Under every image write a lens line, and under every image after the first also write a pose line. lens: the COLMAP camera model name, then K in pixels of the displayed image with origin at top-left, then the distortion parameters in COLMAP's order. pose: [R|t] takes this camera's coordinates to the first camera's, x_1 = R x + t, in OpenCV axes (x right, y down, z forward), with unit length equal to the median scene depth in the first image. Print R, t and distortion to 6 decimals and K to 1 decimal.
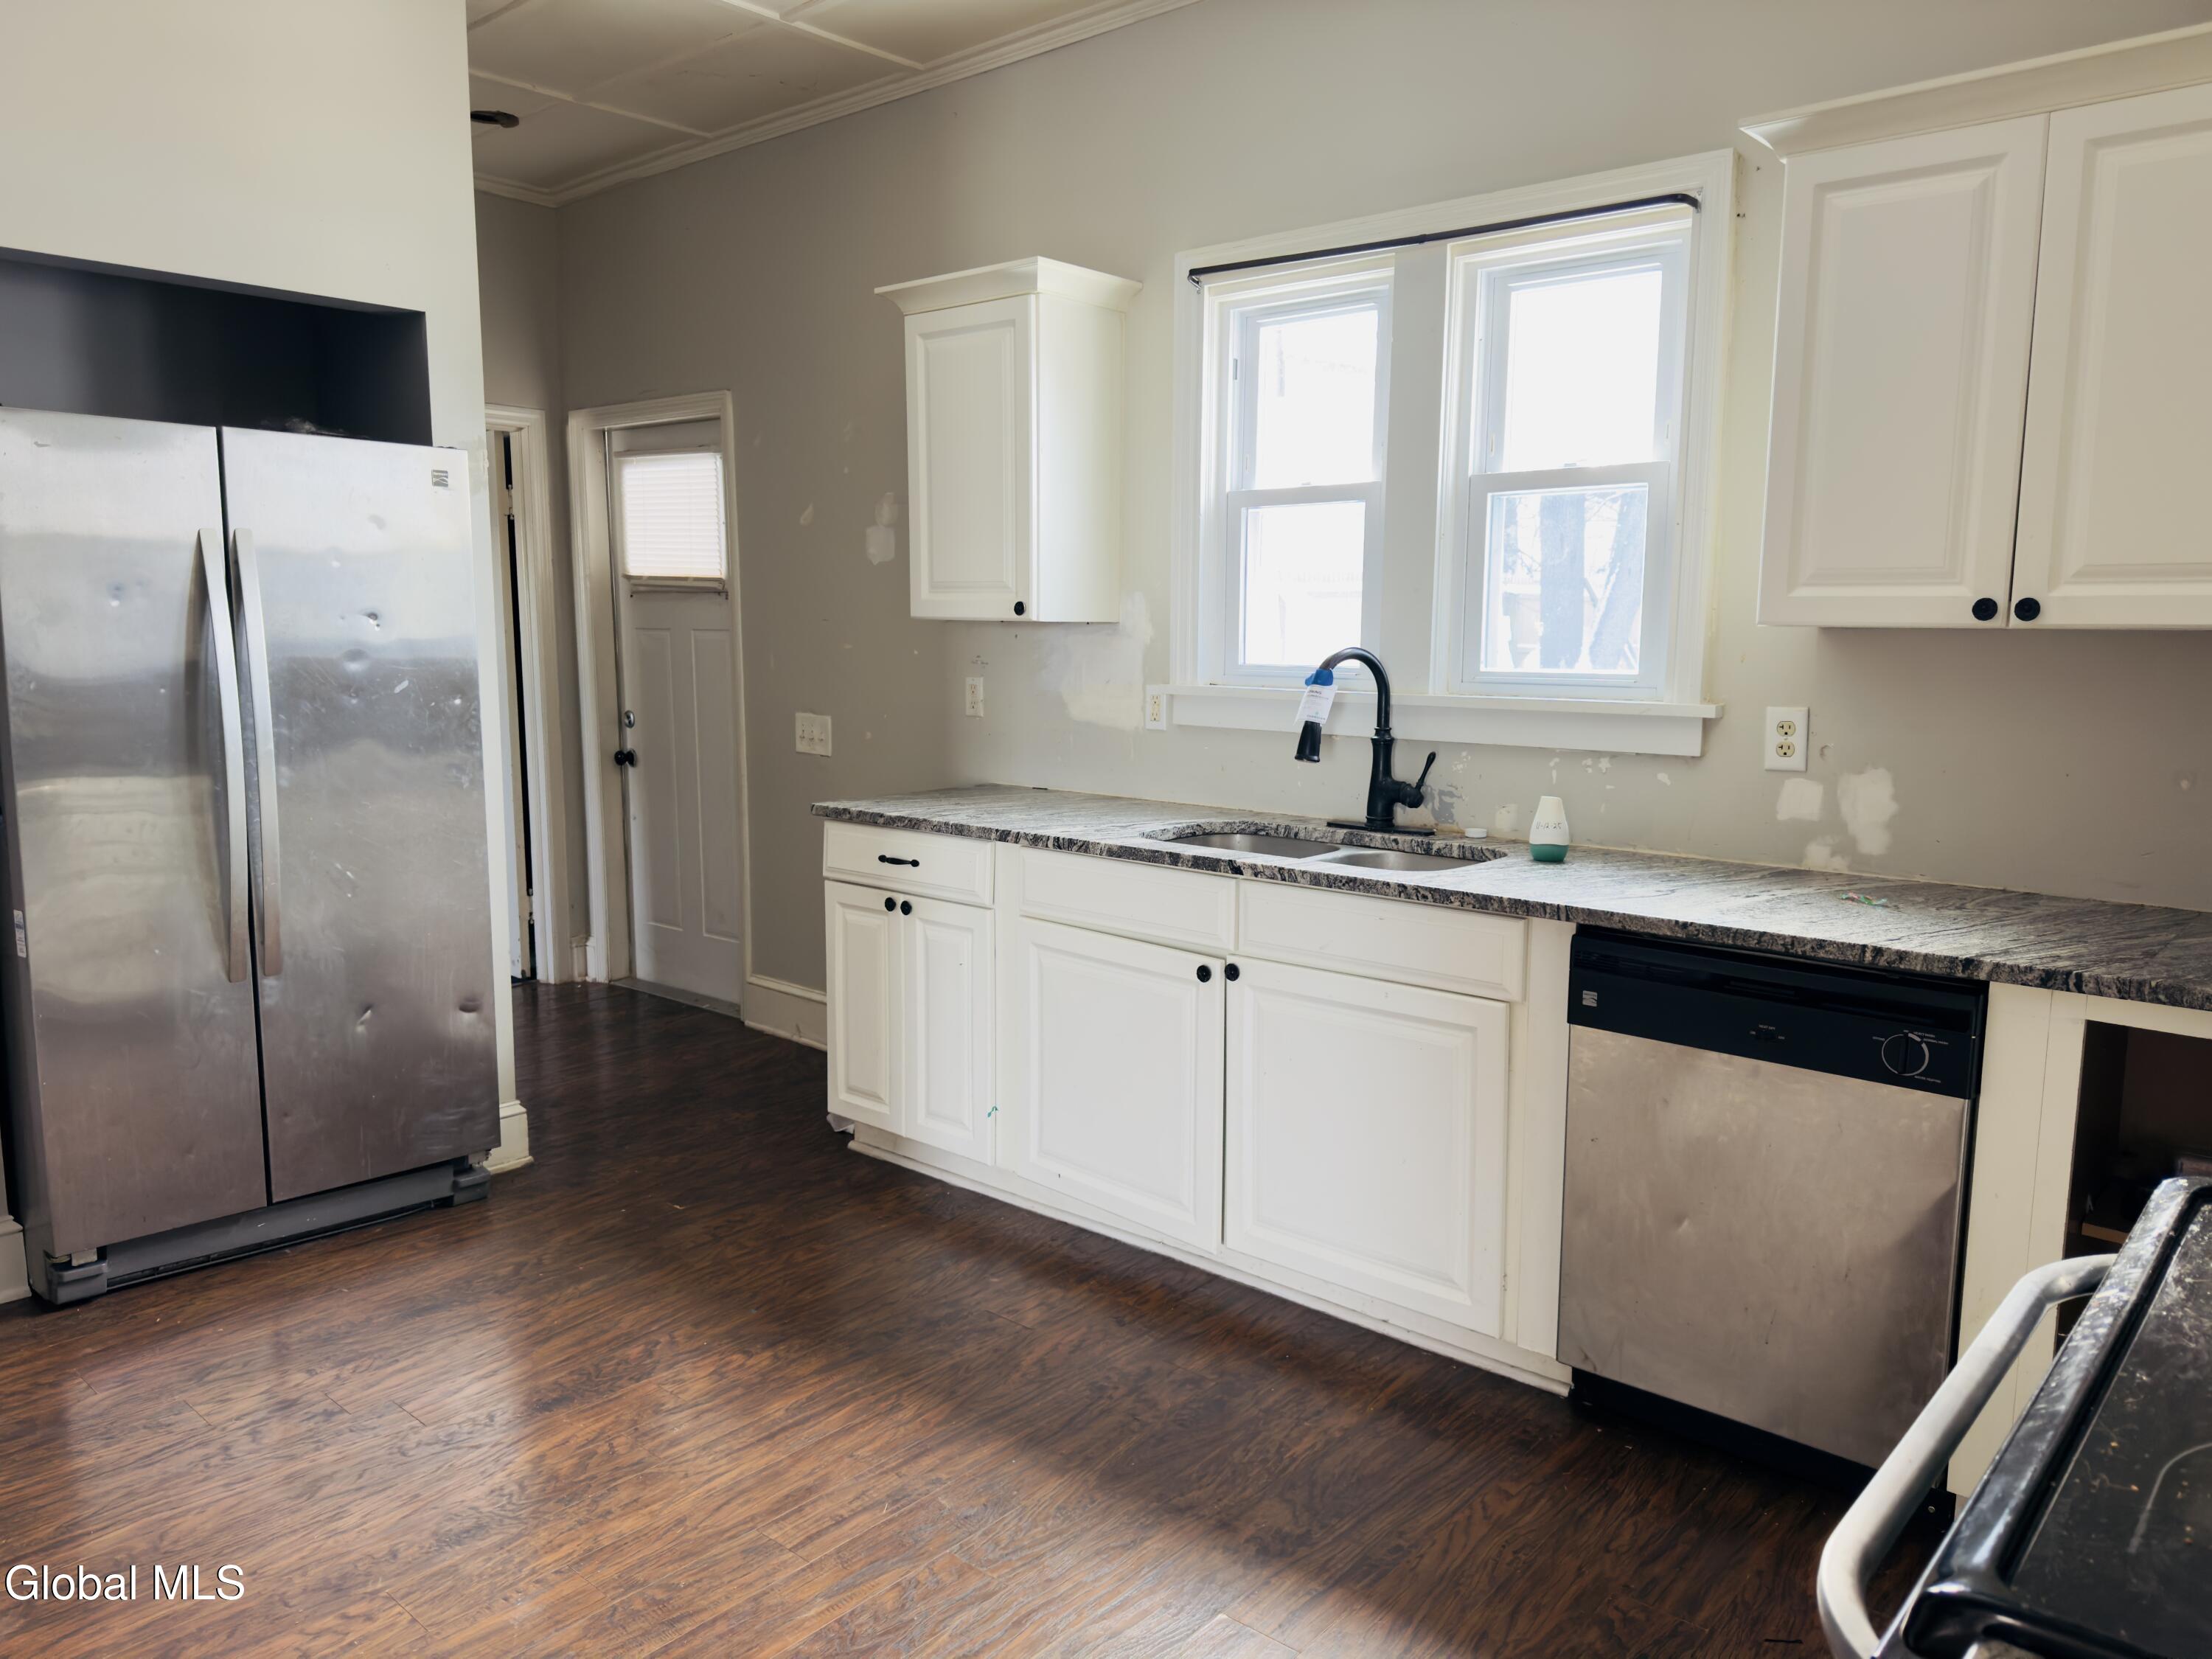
lens RADIAL K [[1546.8, 0, 1107.4], [0, 1546.8, 839.9], [0, 0, 1]] dist [0.041021, -0.050302]
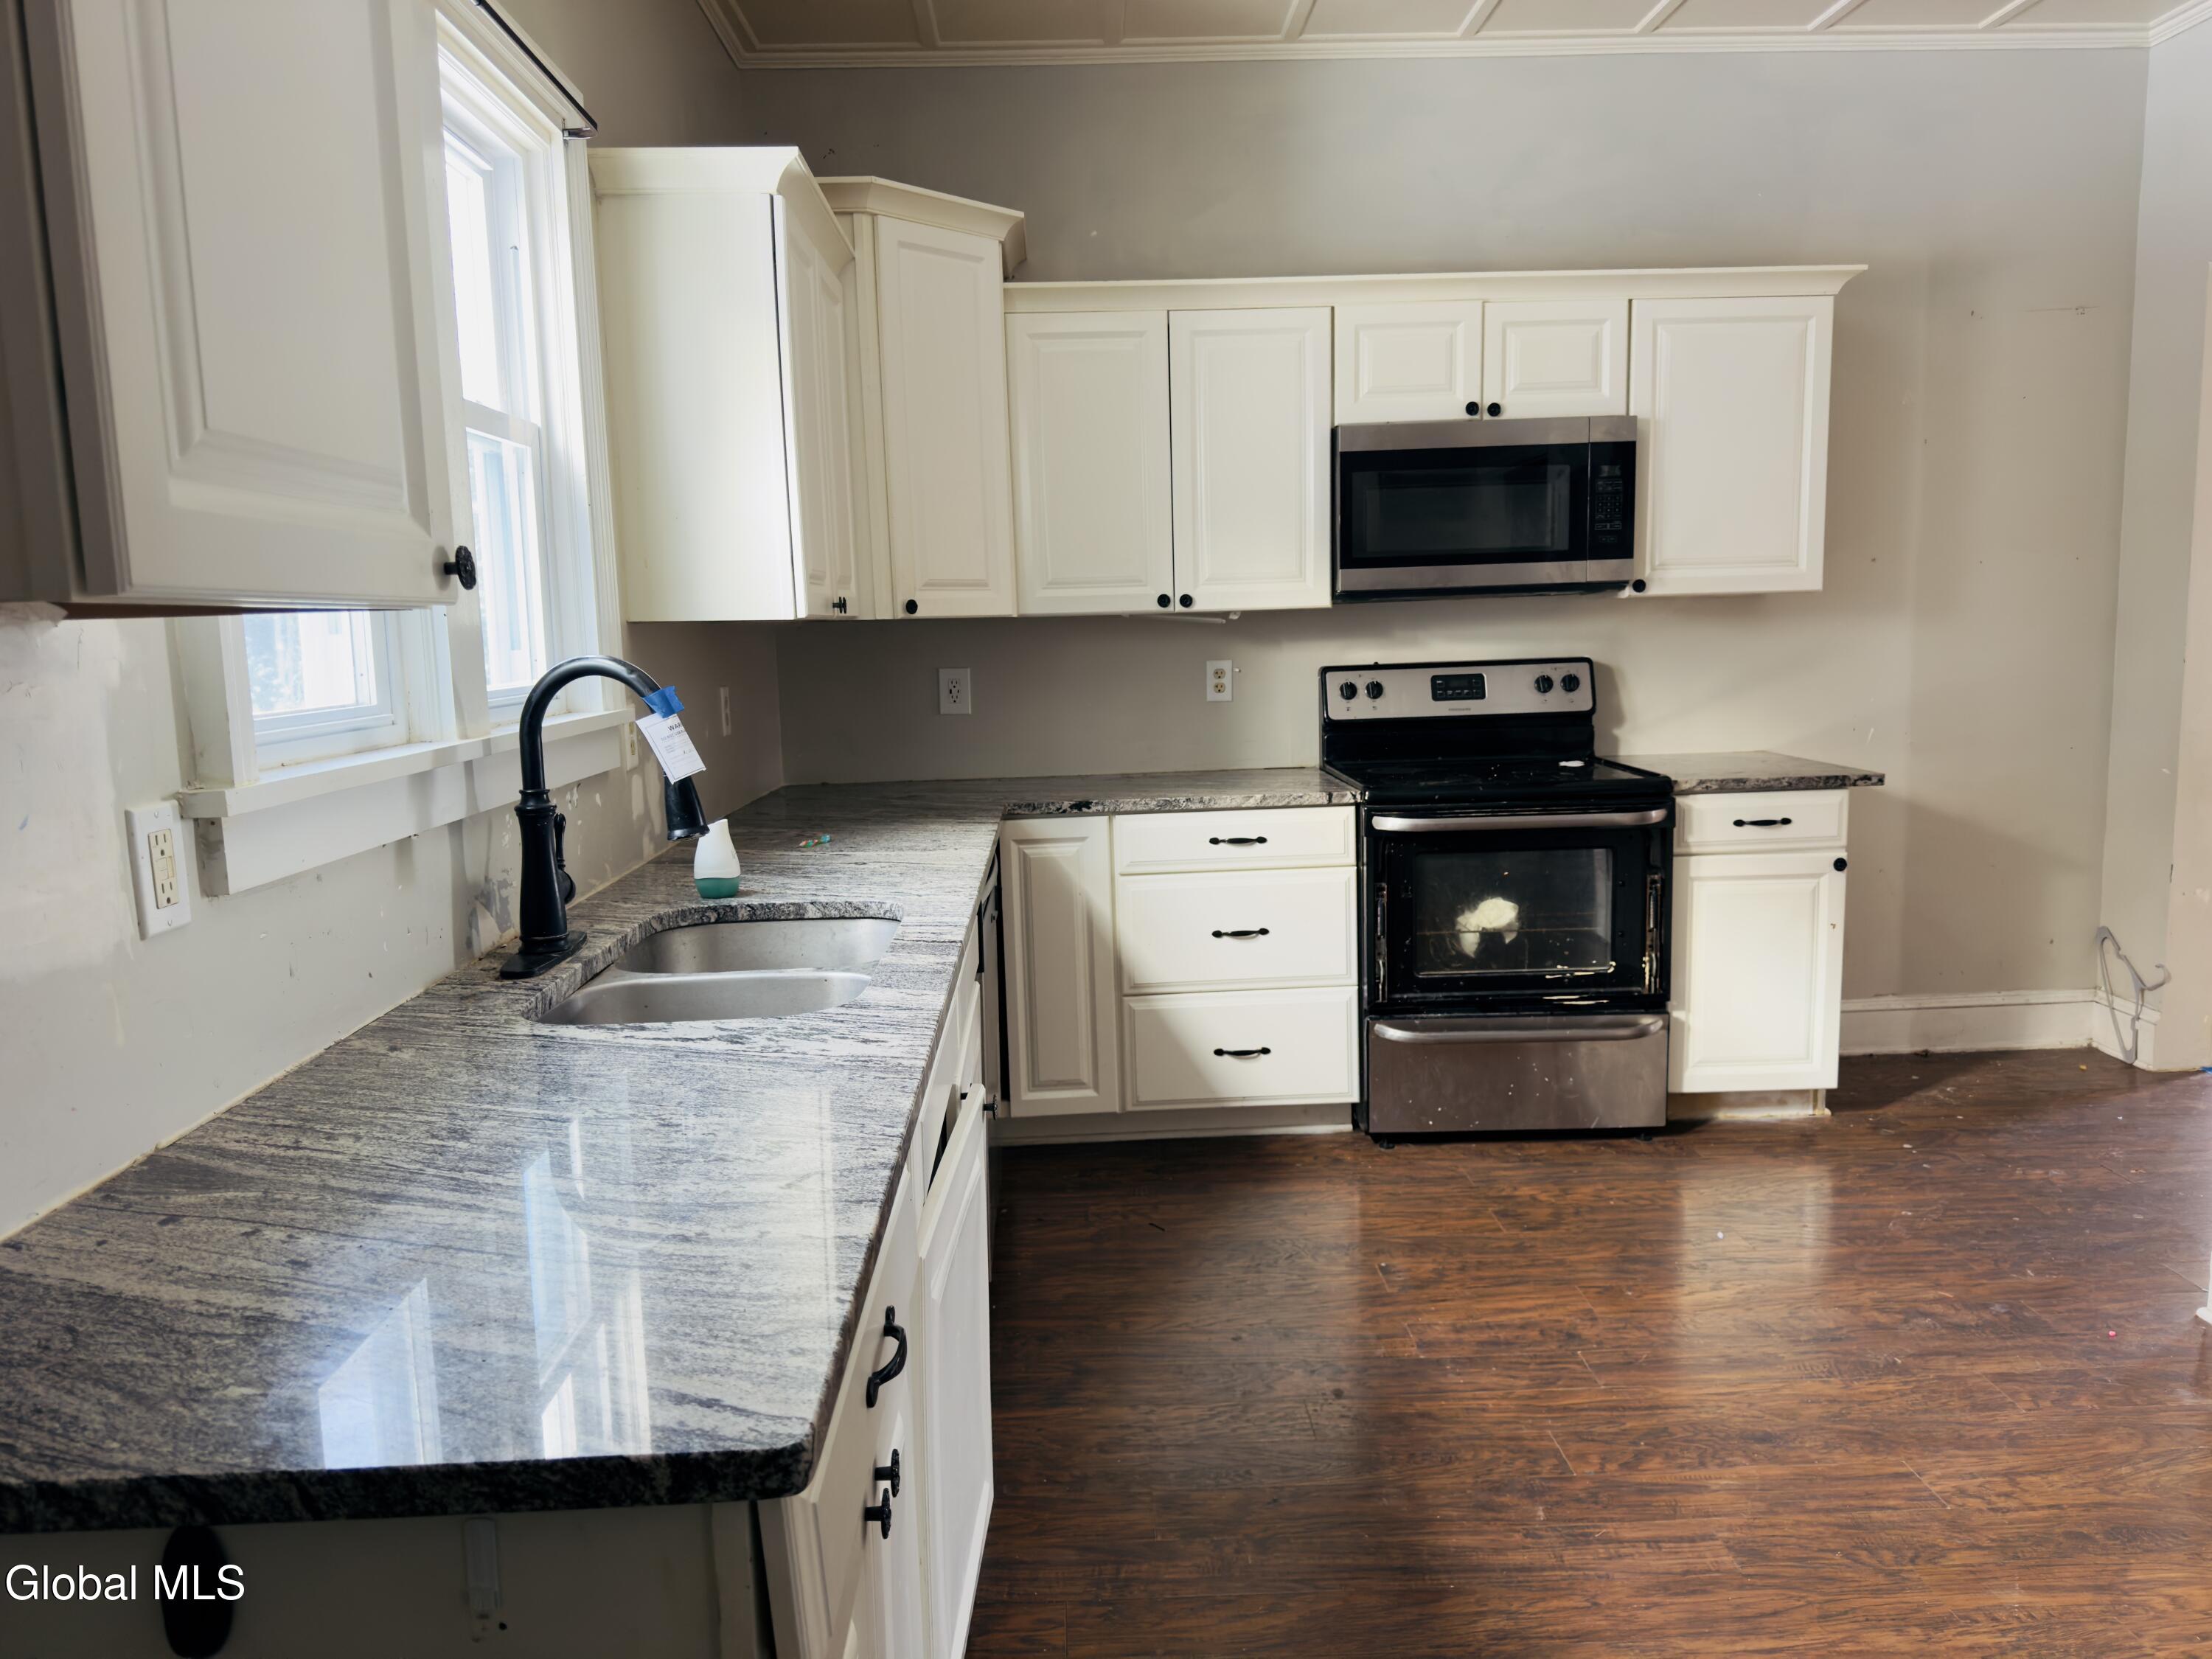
lens RADIAL K [[1546.8, 0, 1106.4], [0, 1546.8, 826.1], [0, 0, 1]] dist [0.041021, -0.050302]
pose [[-0.680678, -0.084501, 0.727693, -0.493527], [0.122678, 0.966151, 0.226943, -0.197595], [-0.722238, 0.243747, -0.647271, 1.441466]]
